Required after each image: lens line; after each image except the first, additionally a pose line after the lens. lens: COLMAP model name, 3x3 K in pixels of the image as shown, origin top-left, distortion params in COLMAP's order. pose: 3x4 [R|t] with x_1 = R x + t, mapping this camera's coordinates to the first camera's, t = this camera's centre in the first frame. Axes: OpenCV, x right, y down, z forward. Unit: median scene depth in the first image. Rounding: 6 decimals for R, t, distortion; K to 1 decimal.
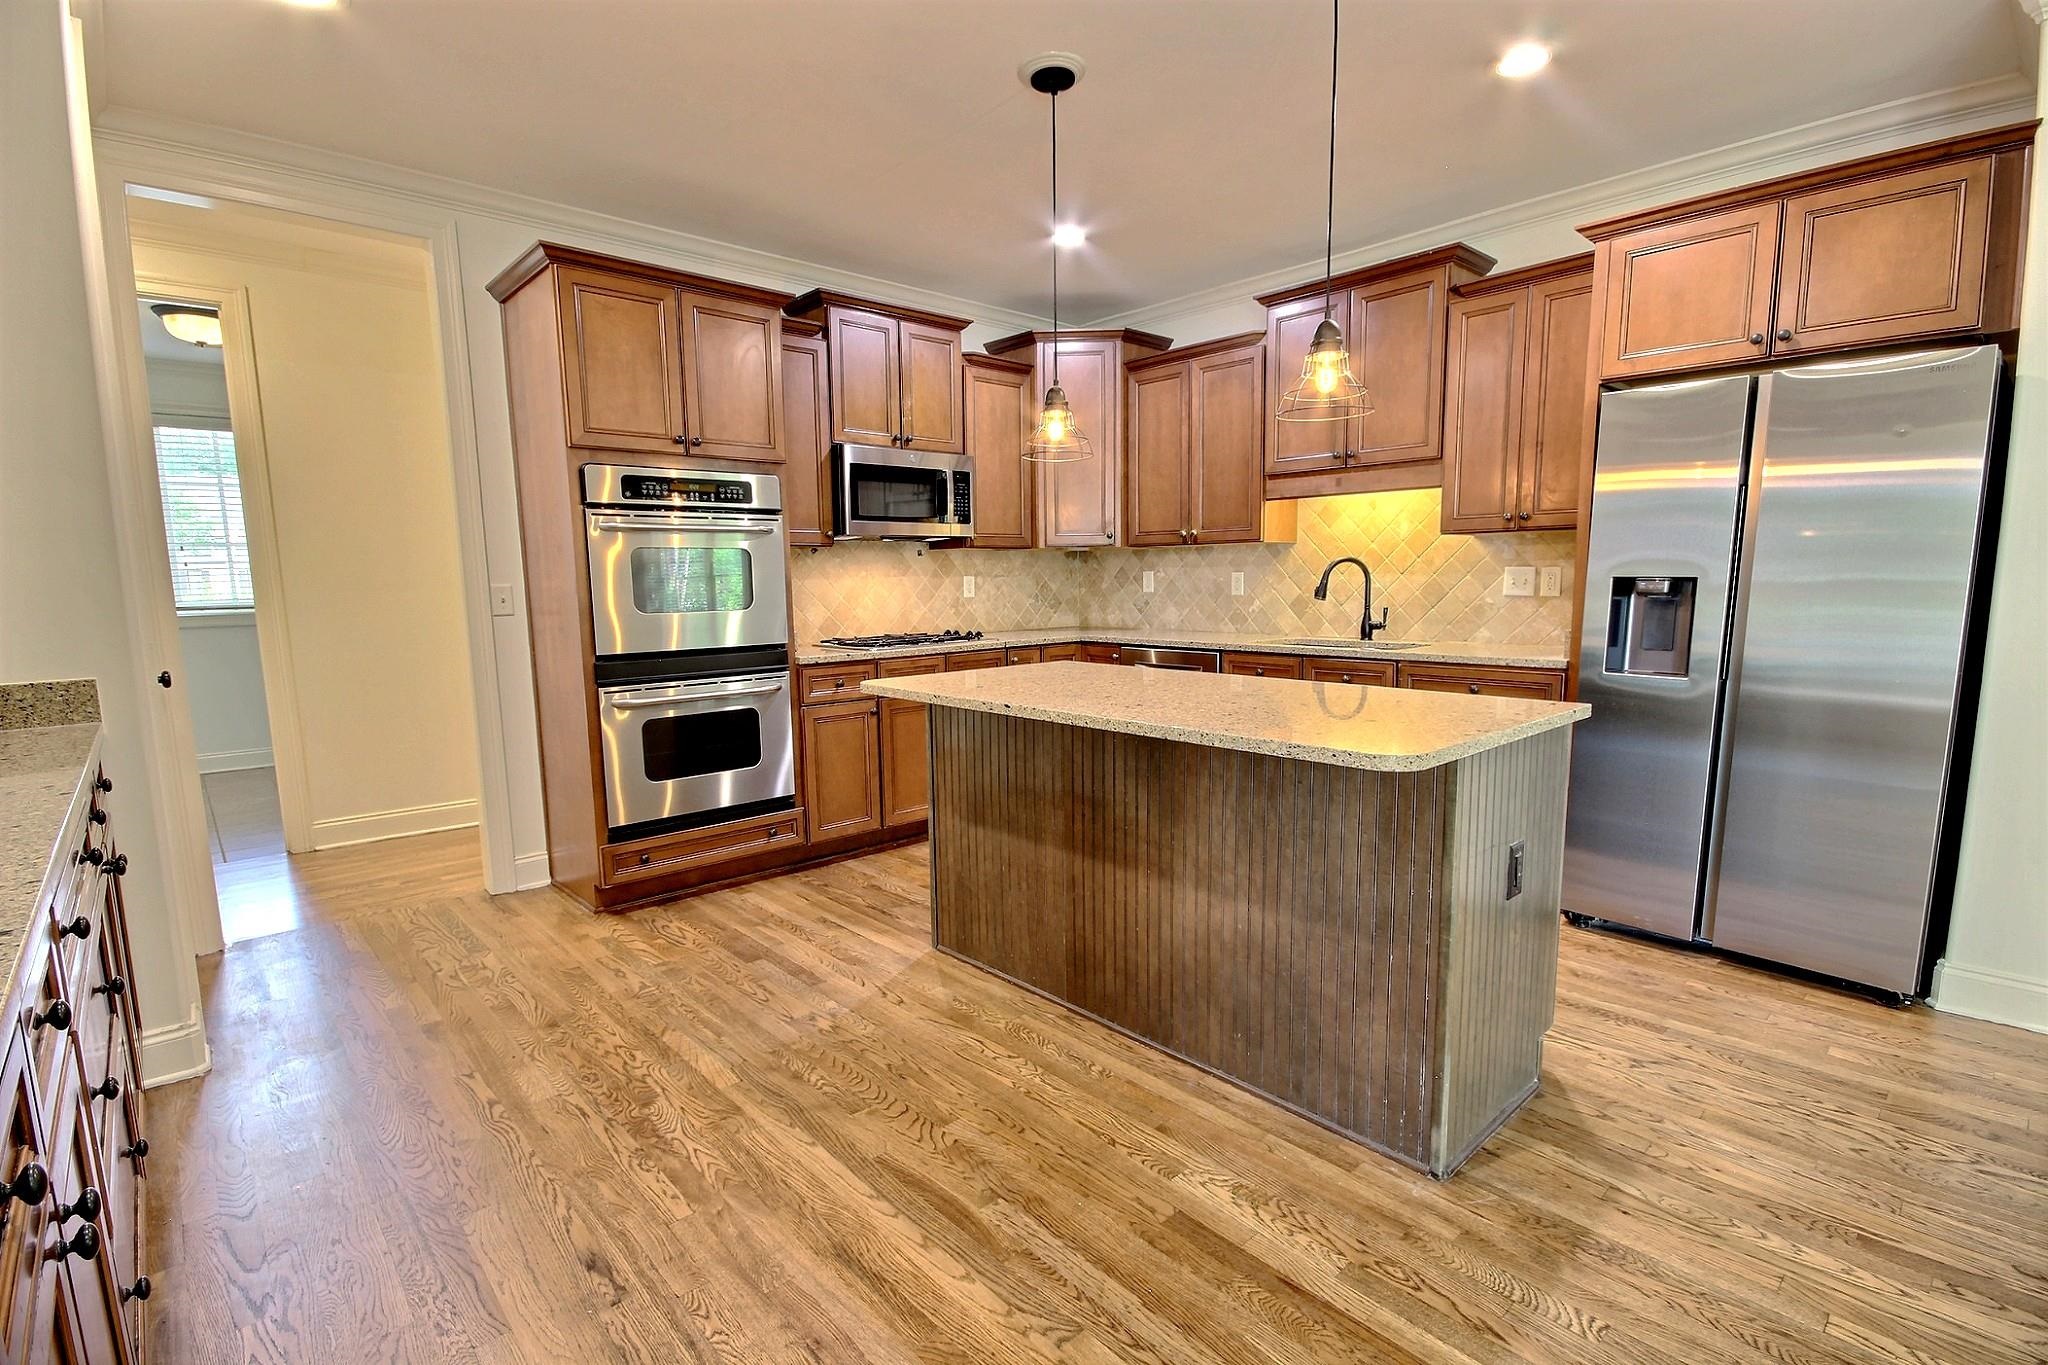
lens RADIAL K [[947.3, 0, 1019.0], [0, 947.3, 689.2], [0, 0, 1]] dist [-0.001962, 0.000165]
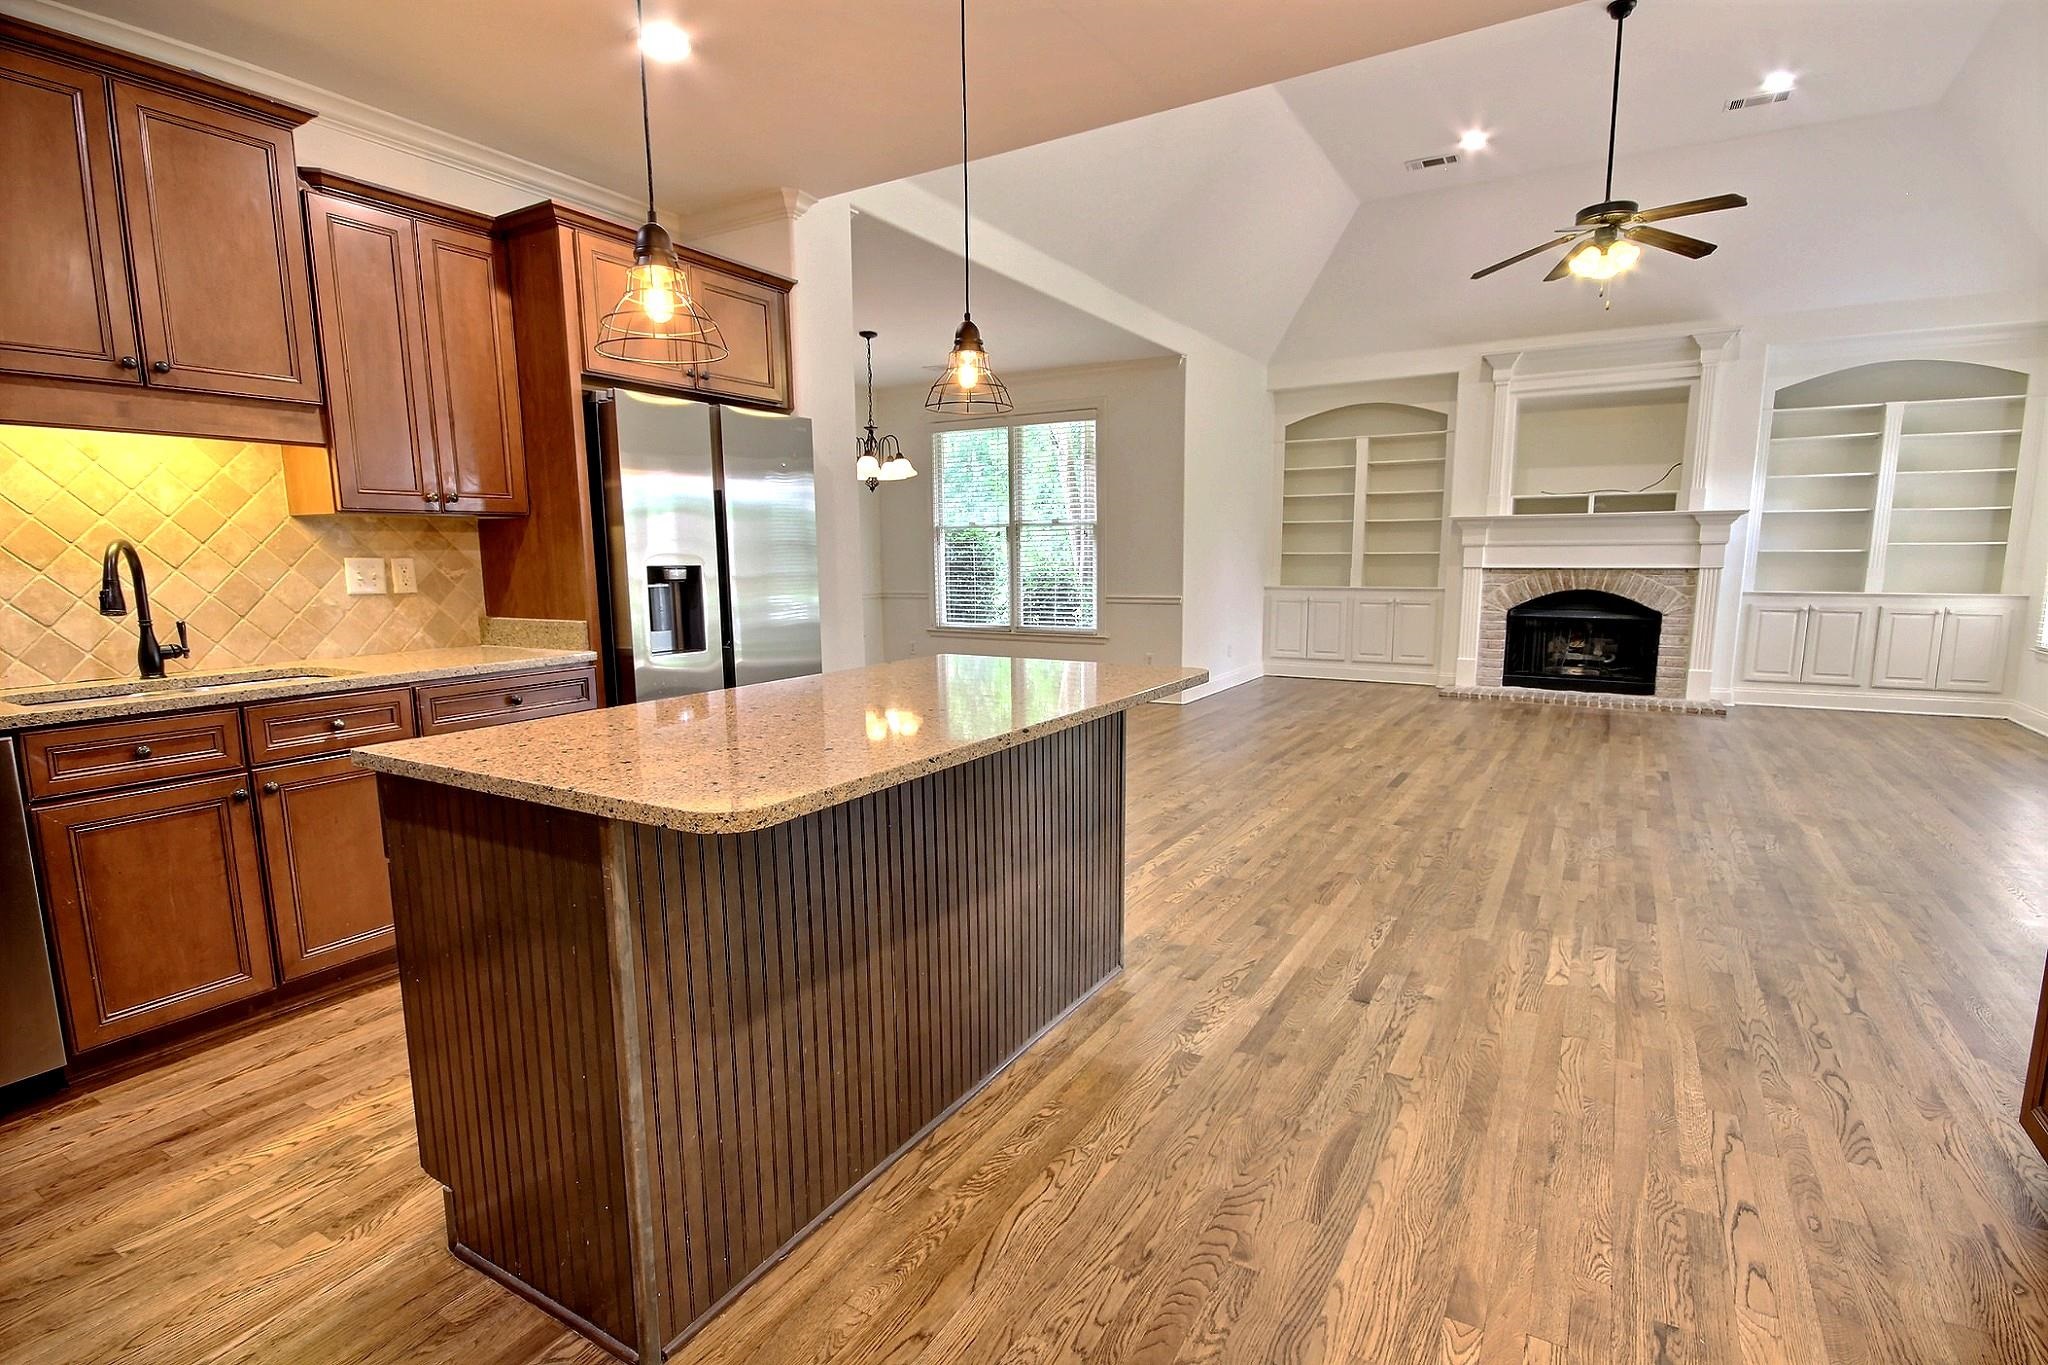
lens RADIAL K [[983.8, 0, 1018.3], [0, 983.8, 702.3], [0, 0, 1]] dist [0.005866, -0.001952]
pose [[-0.285769, -0.131221, 0.949272, -0.456411], [0.127809, 0.976512, 0.173463, -0.087014], [-0.949737, 0.170896, -0.262286, 0.740979]]
